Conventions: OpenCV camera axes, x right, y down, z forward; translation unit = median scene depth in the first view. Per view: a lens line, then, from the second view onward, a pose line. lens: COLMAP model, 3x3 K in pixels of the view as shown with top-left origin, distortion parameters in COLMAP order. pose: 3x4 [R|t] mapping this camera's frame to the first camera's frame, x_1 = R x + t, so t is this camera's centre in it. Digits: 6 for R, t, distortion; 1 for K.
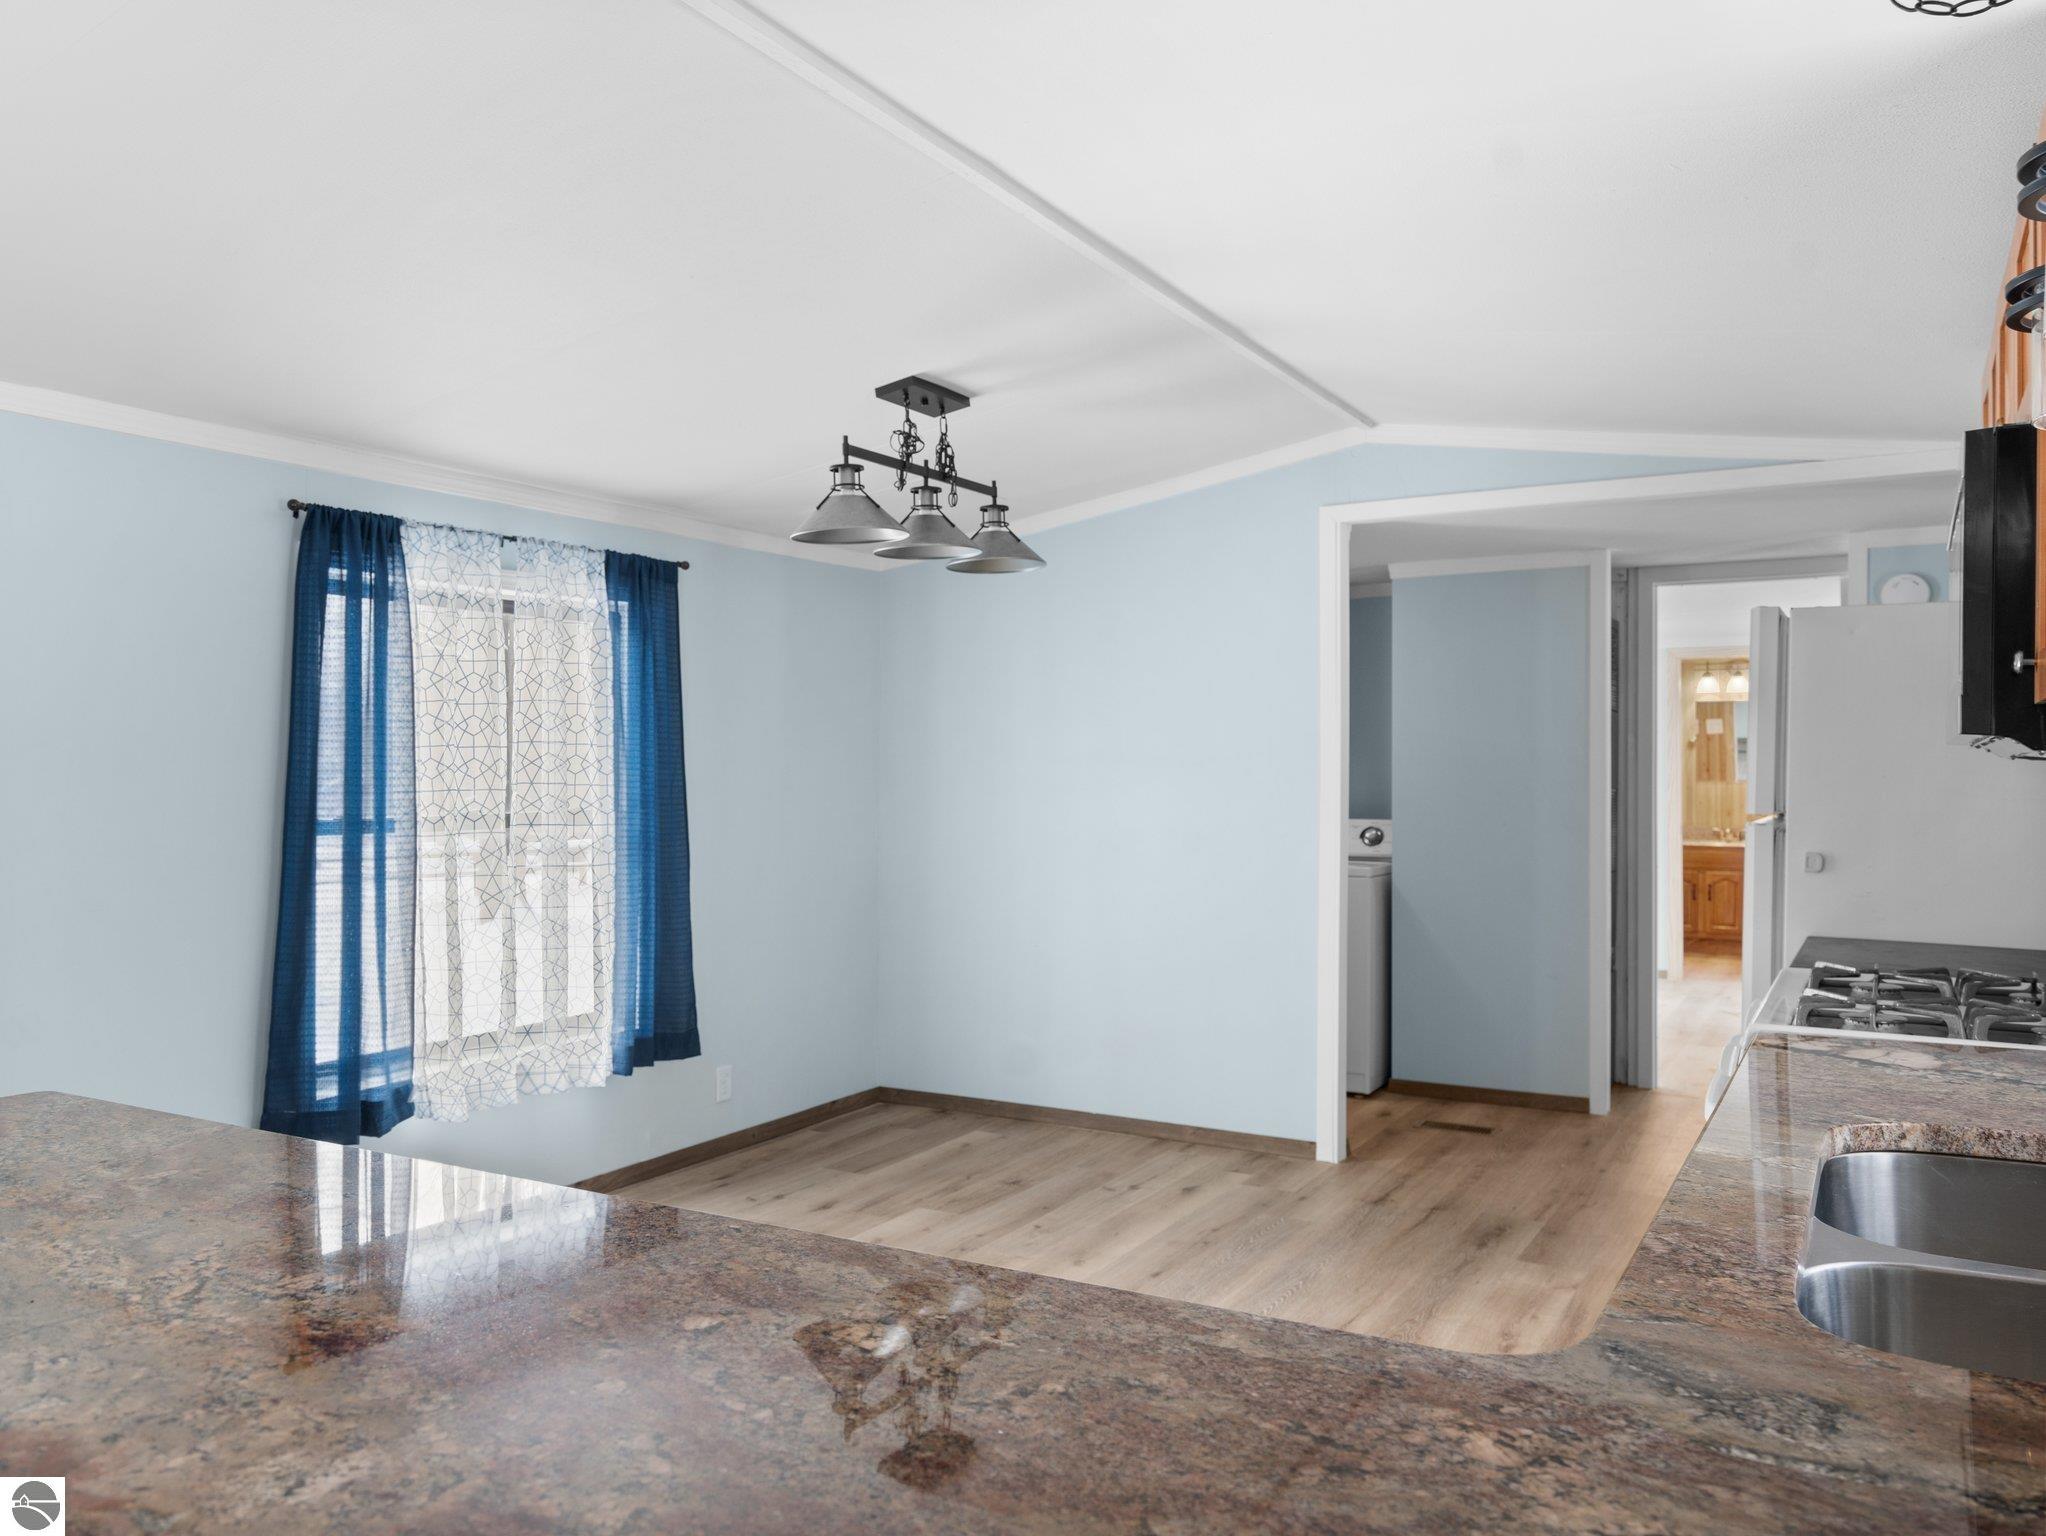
lens RADIAL K [[1488.9, 0, 1027.9], [0, 1488.9, 775.7], [0, 0, 1]] dist [-0.000578, -0.000167]
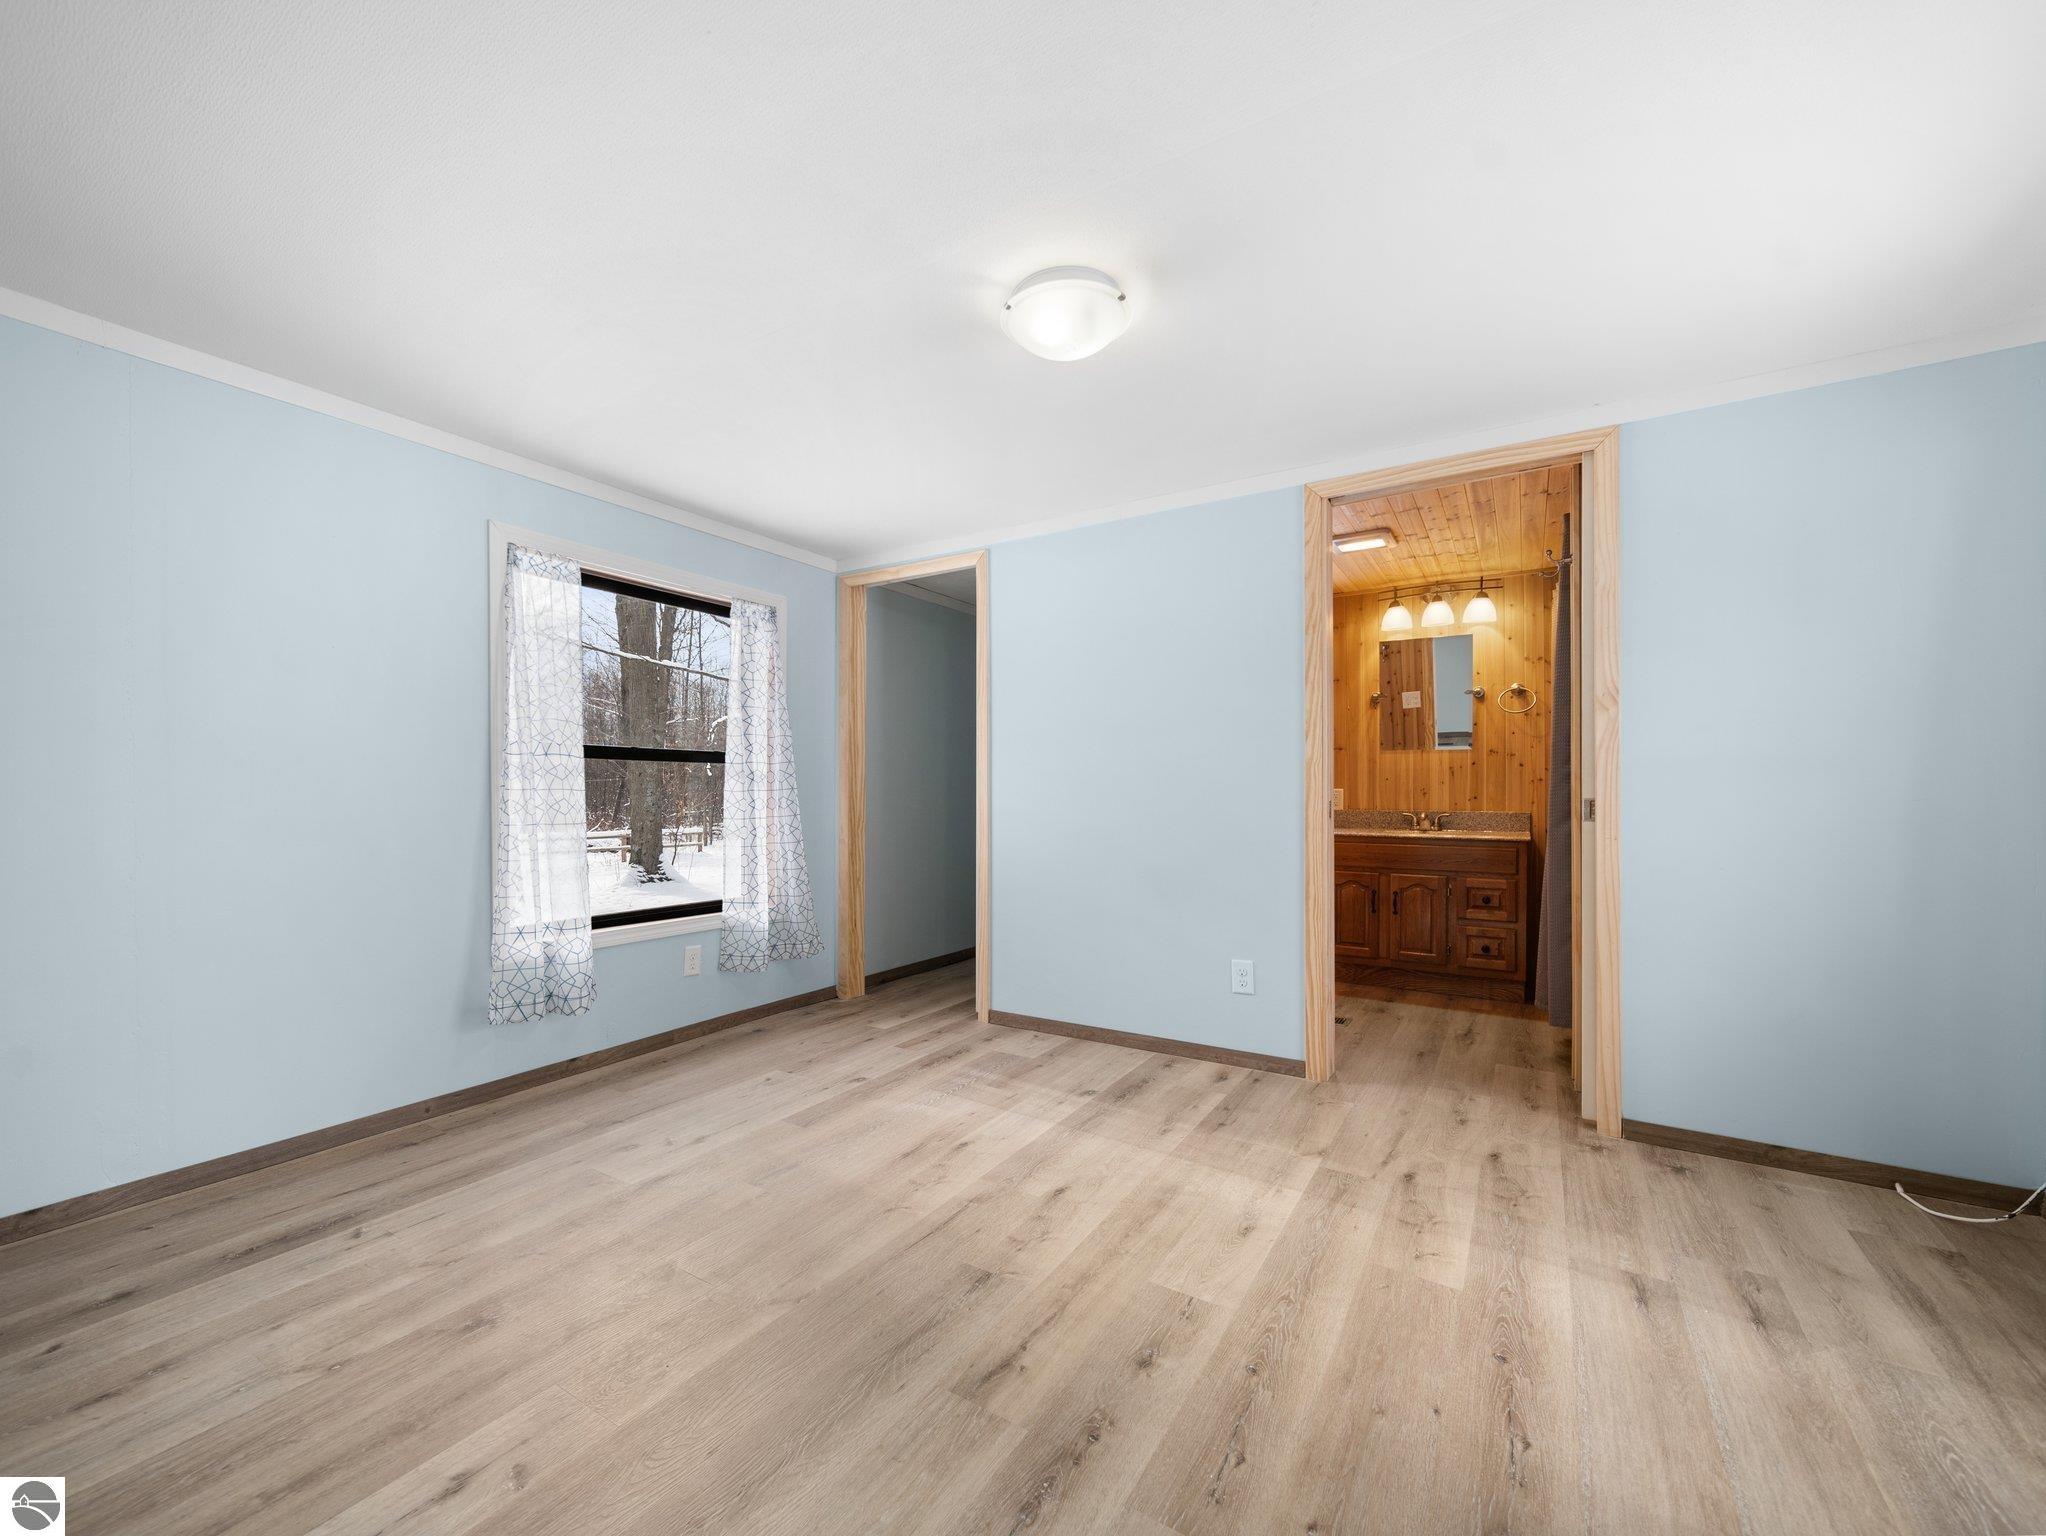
lens RADIAL K [[813.6, 0, 1018.0], [0, 813.6, 797.8], [0, 0, 1]] dist [-0.000619, -0.000151]
pose [[0.999415, -0.000874, -0.034199, 0.280805], [0.001144, 0.999968, 0.007872, 0.024233], [0.034191, -0.007906, 0.999384, 0.584839]]
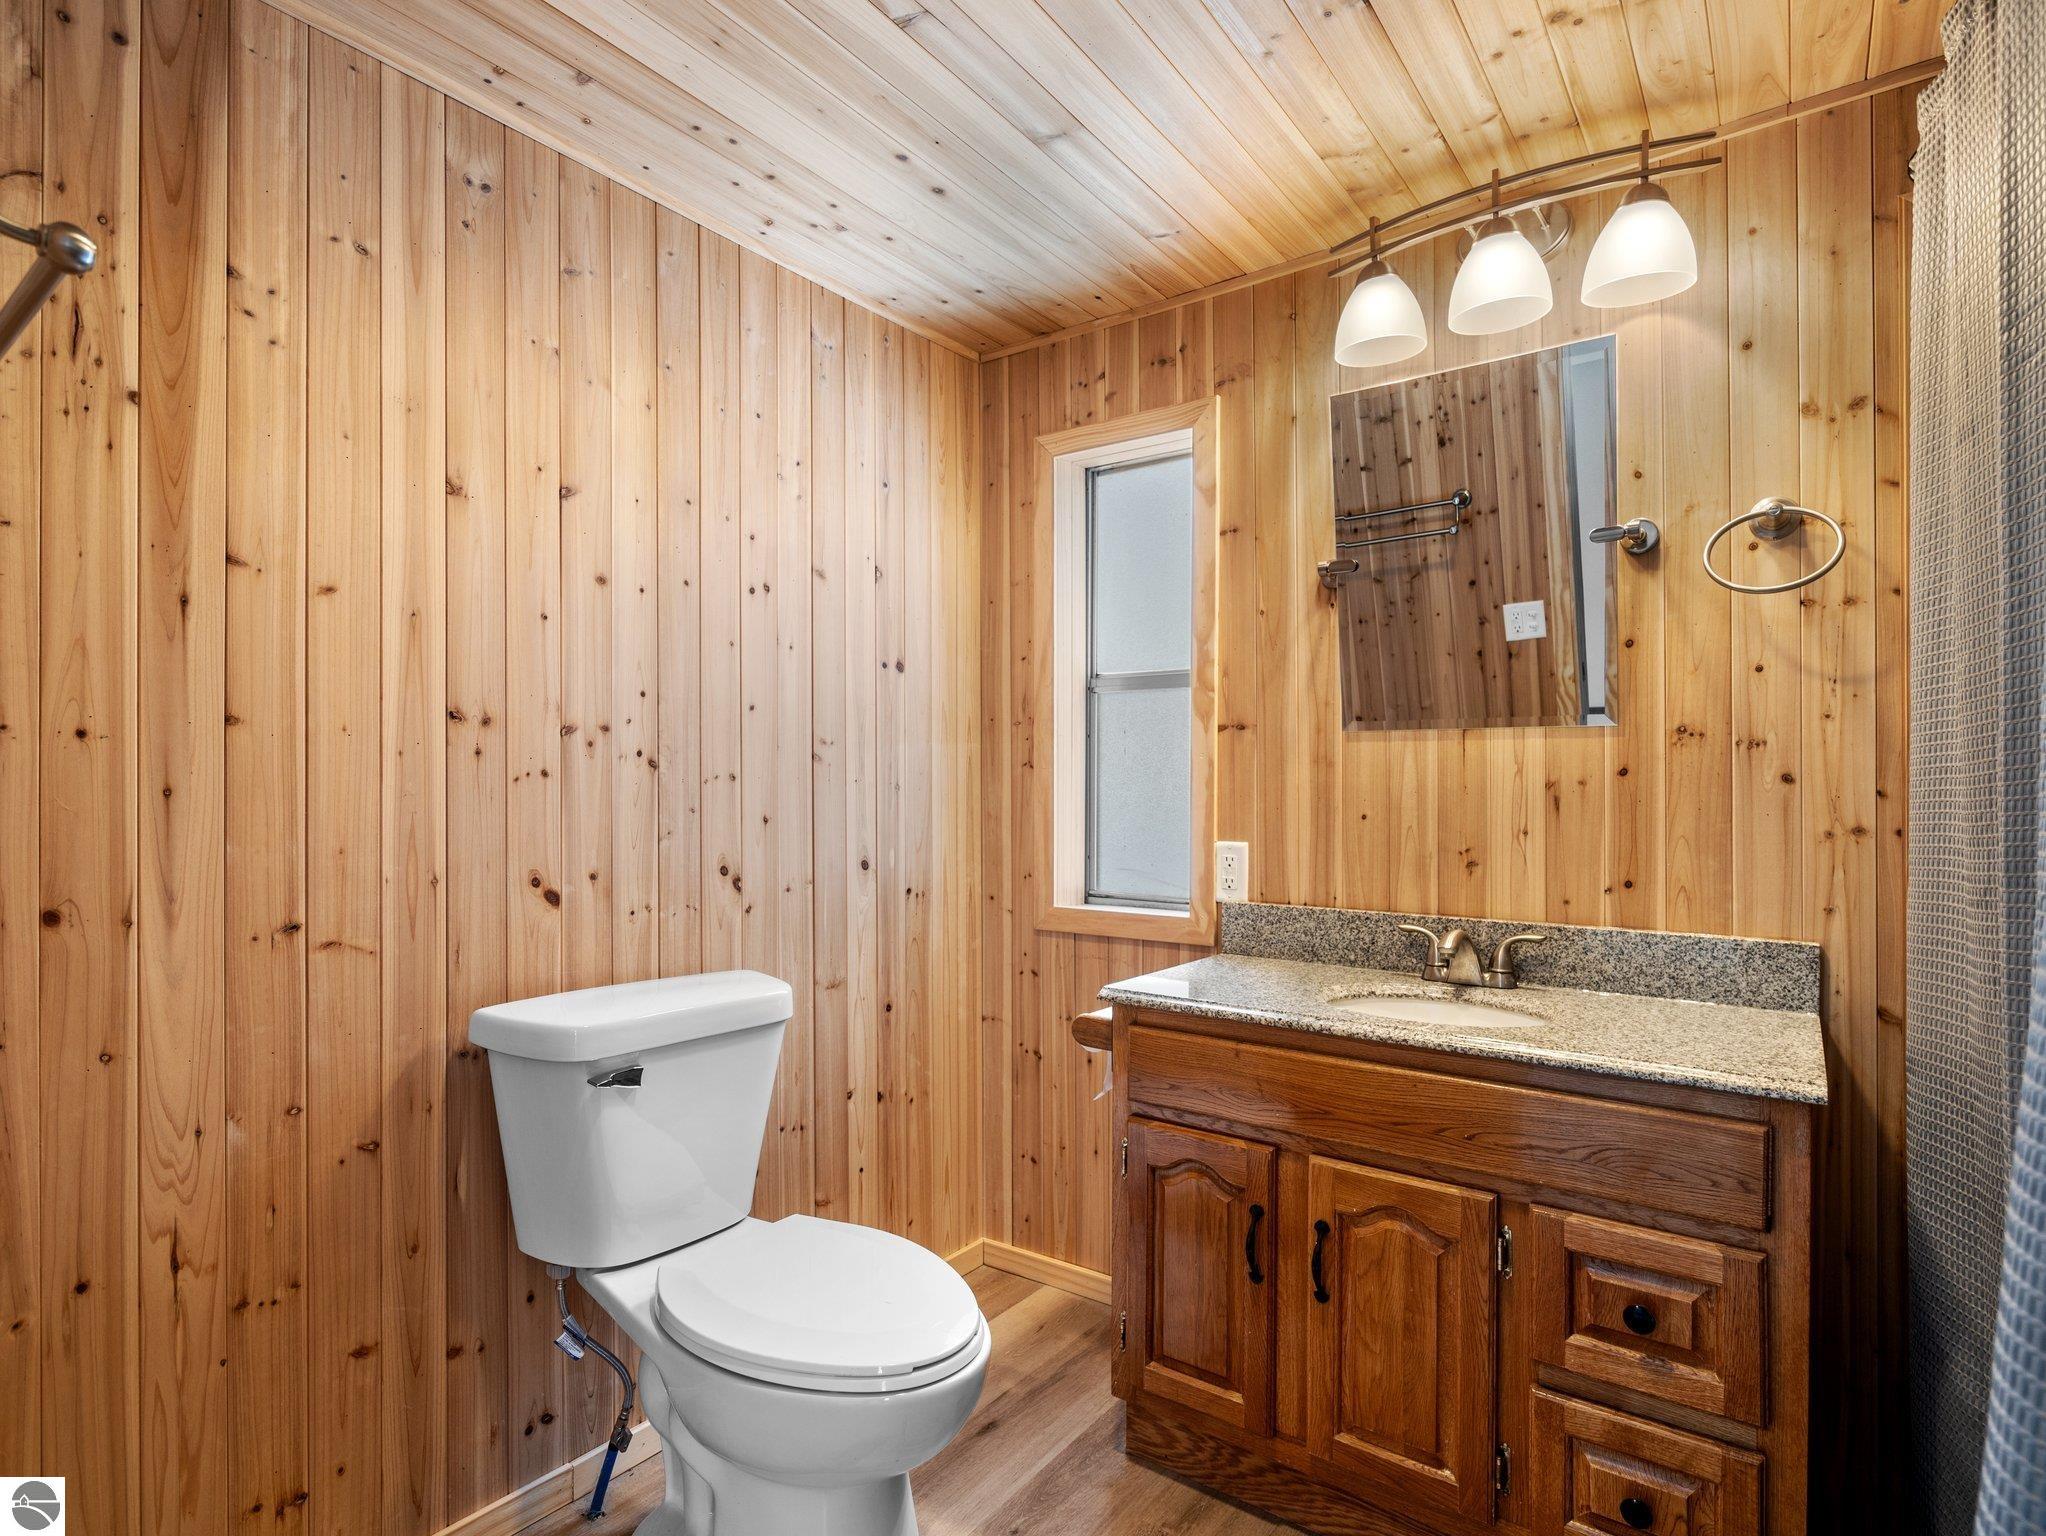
lens RADIAL K [[1046.4, 0, 1024.1], [0, 1046.4, 801.1], [0, 0, 1]] dist [-0.011700, 0.008347]
pose [[0.993729, 0.002266, -0.111795, 0.416793], [-0.001569, 0.999979, 0.006317, 0.014447], [0.111807, -0.006102, 0.993711, 0.822493]]
